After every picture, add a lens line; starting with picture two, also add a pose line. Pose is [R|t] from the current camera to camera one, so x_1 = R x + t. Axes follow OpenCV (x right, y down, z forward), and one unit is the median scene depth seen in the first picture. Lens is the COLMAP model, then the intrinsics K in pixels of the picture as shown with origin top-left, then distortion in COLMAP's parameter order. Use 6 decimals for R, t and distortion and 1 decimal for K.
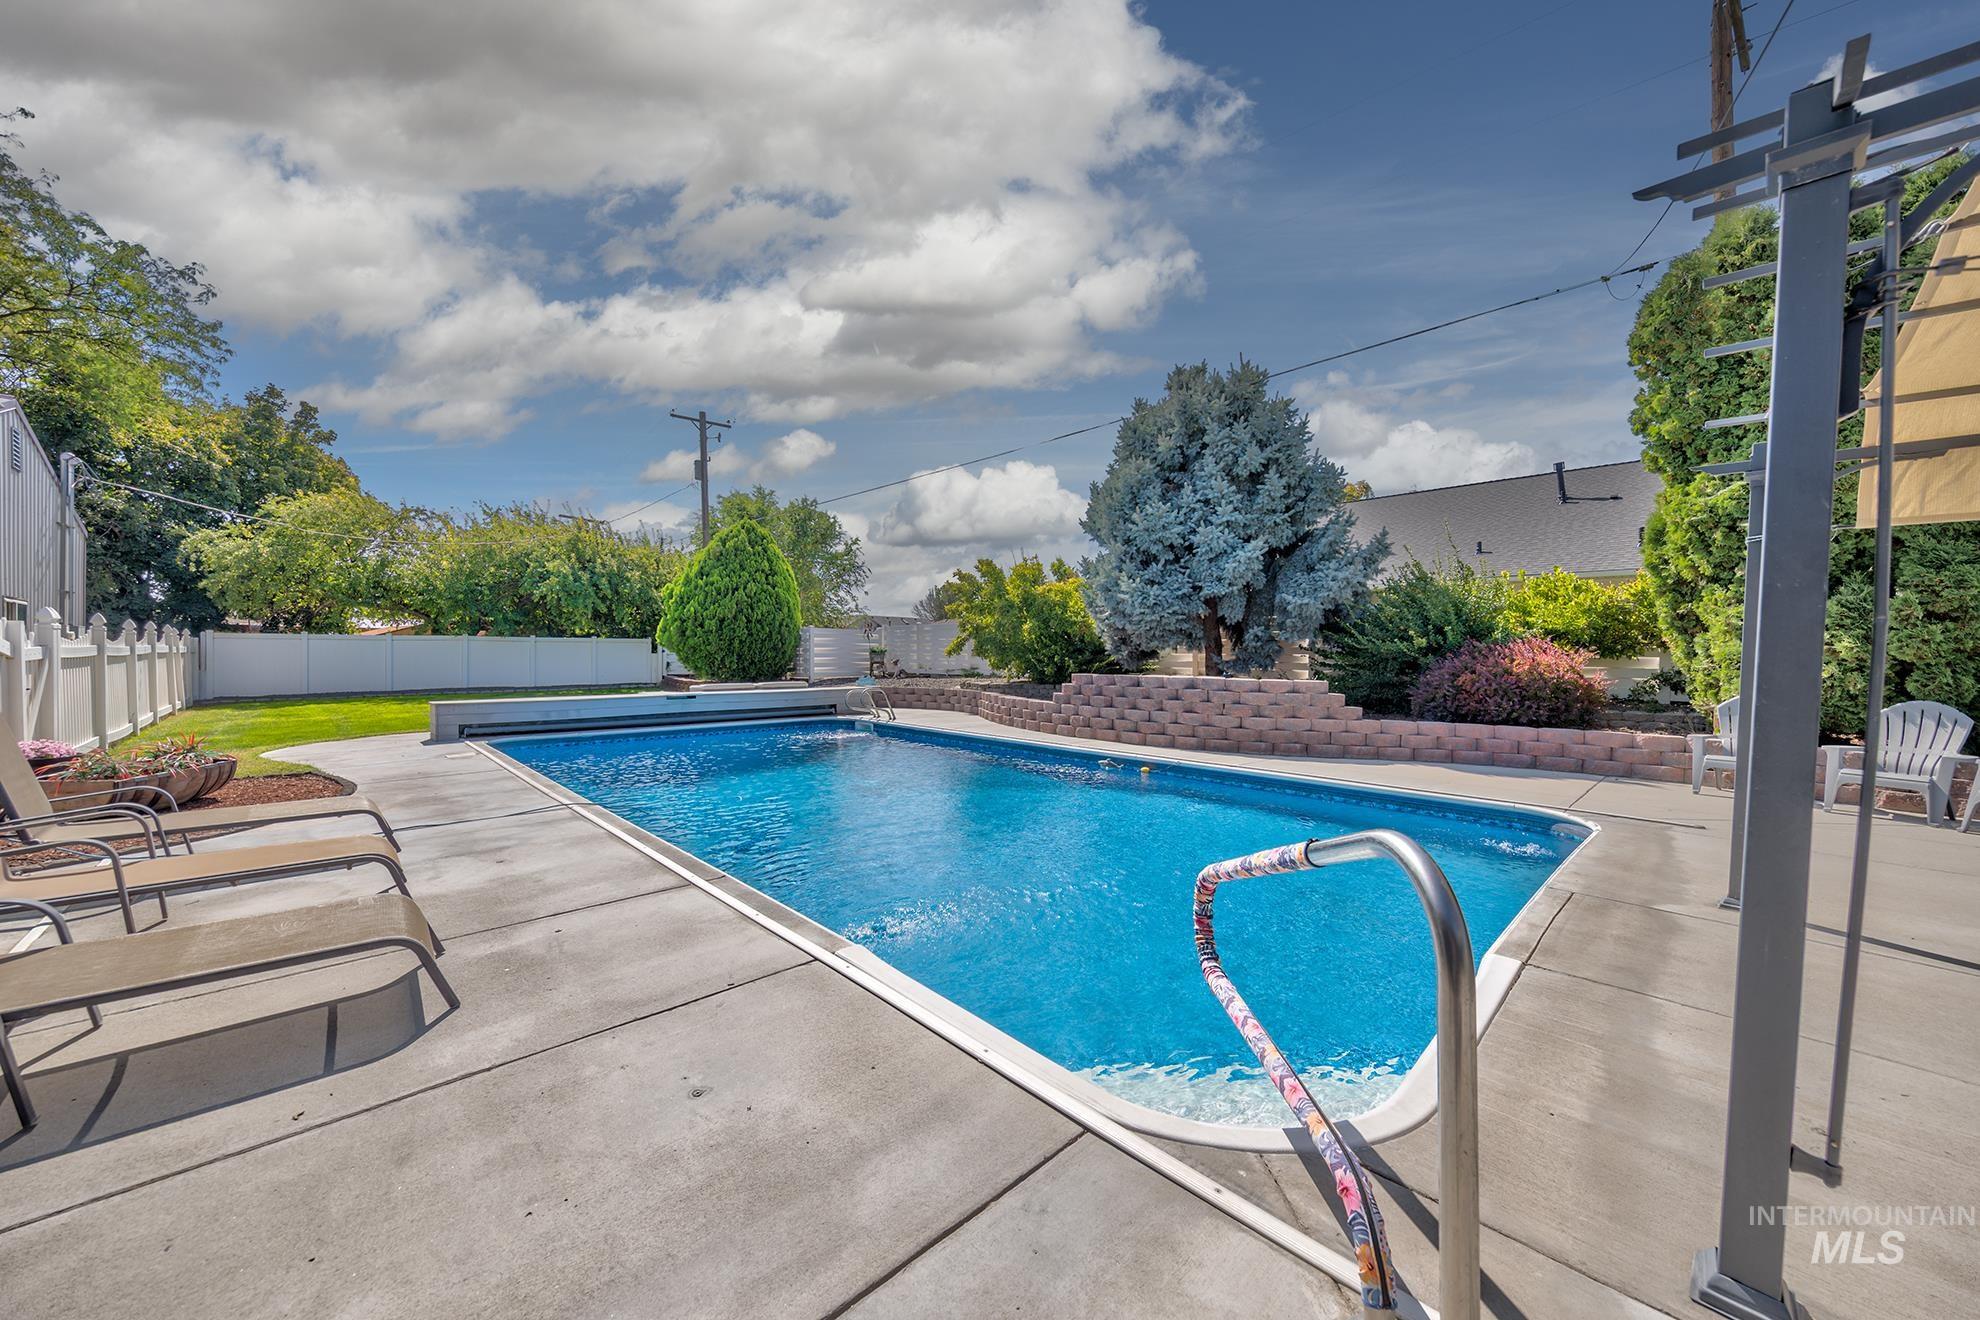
lens RADIAL K [[713.9, 0, 993.9], [0, 713.9, 661.8], [0, 0, 1]] dist [-0.000455, -0.000036]
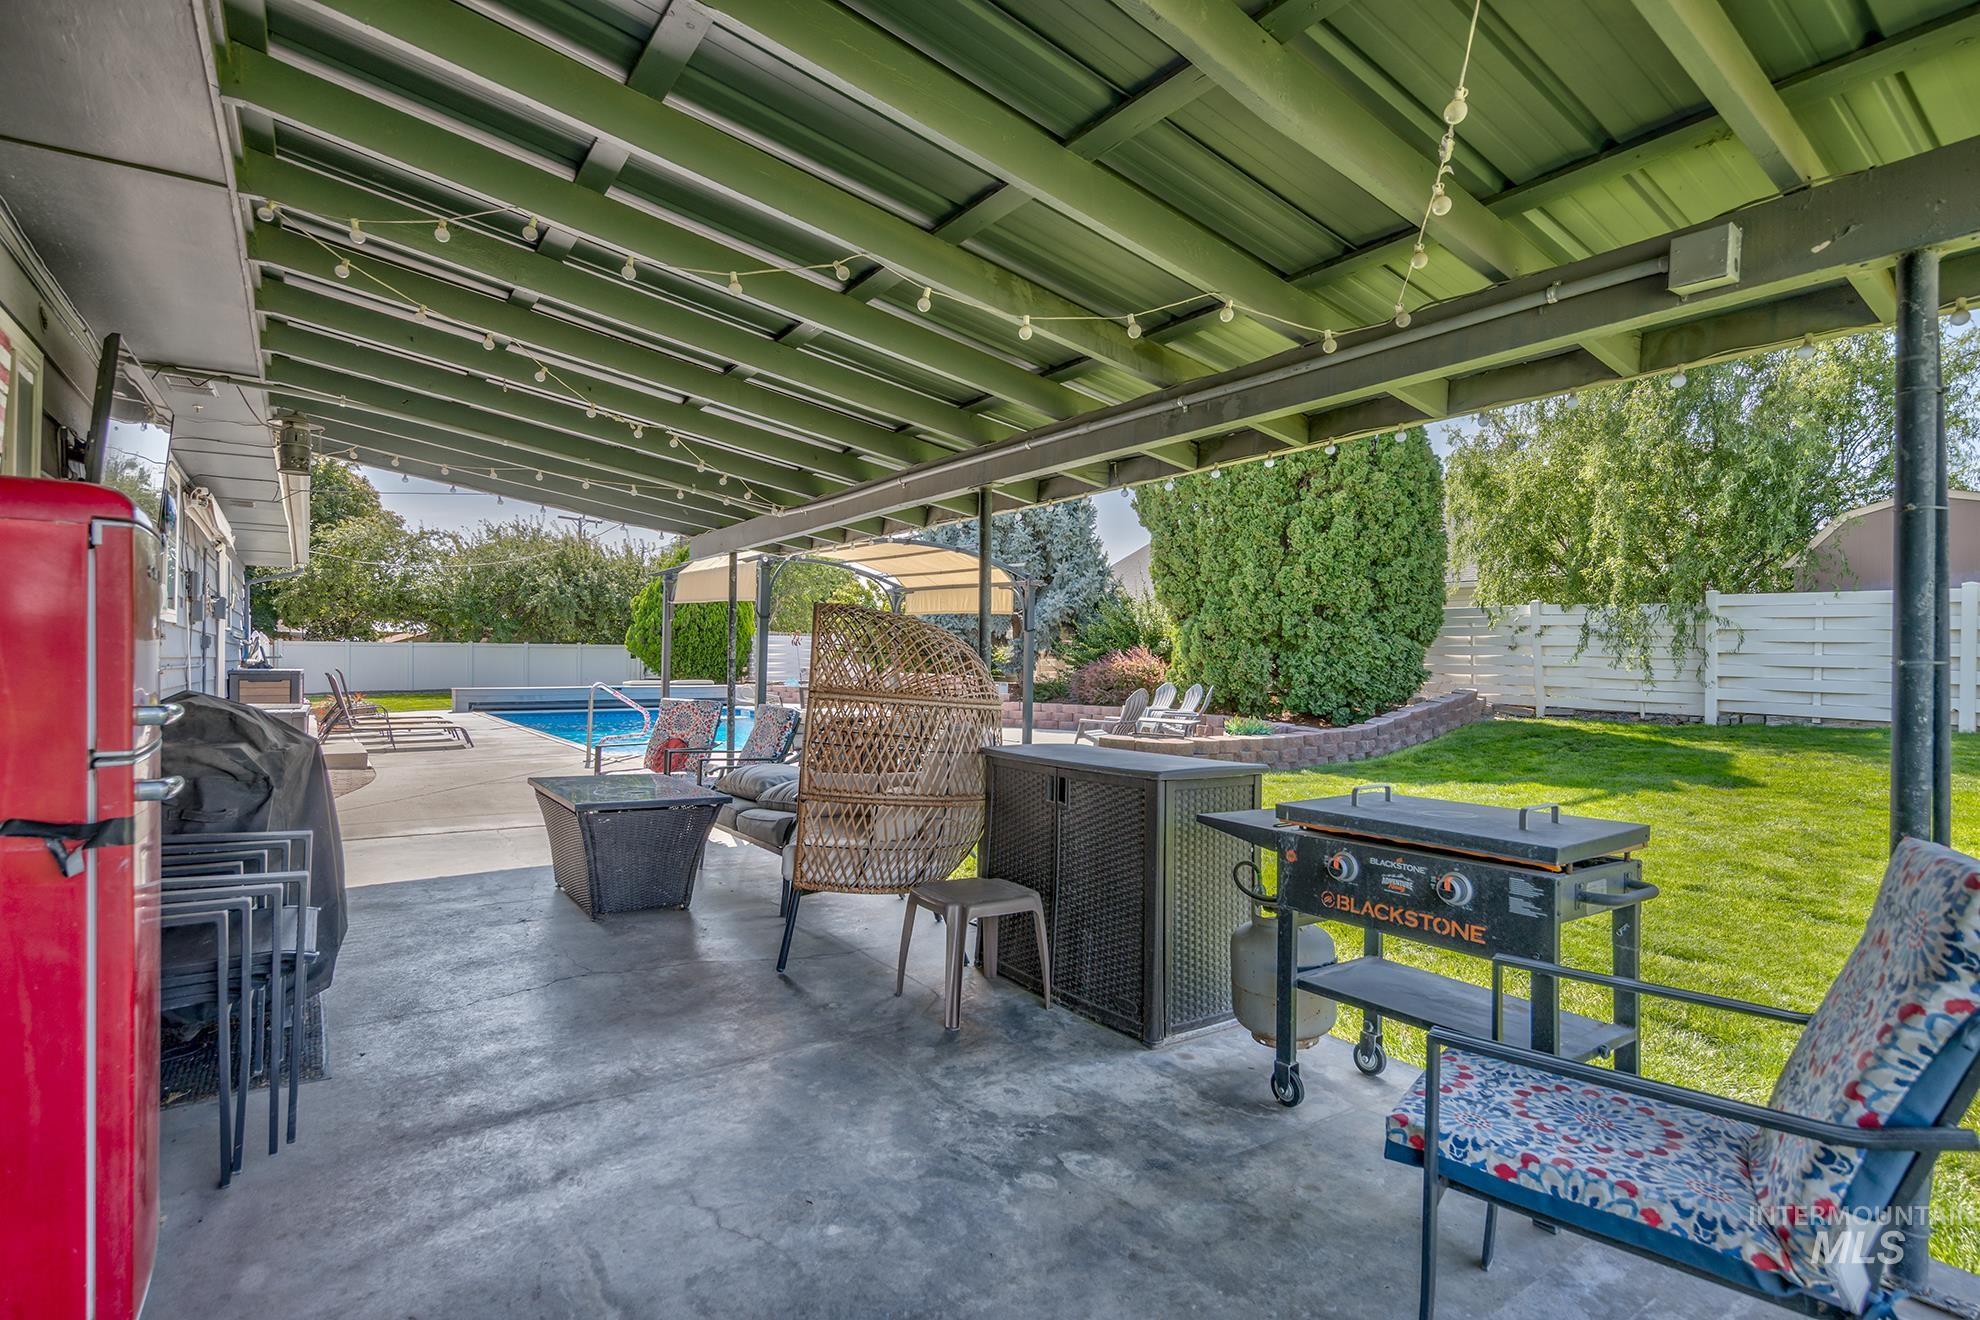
lens RADIAL K [[979.8, 0, 987.5], [0, 979.8, 655.7], [0, 0, 1]] dist [0.000179, 0.000075]
pose [[0.988878, -0.000780, -0.148724, 0.289908], [-0.001236, 0.999909, -0.013461, 0.003754], [0.148721, 0.013495, 0.988787, -0.398615]]
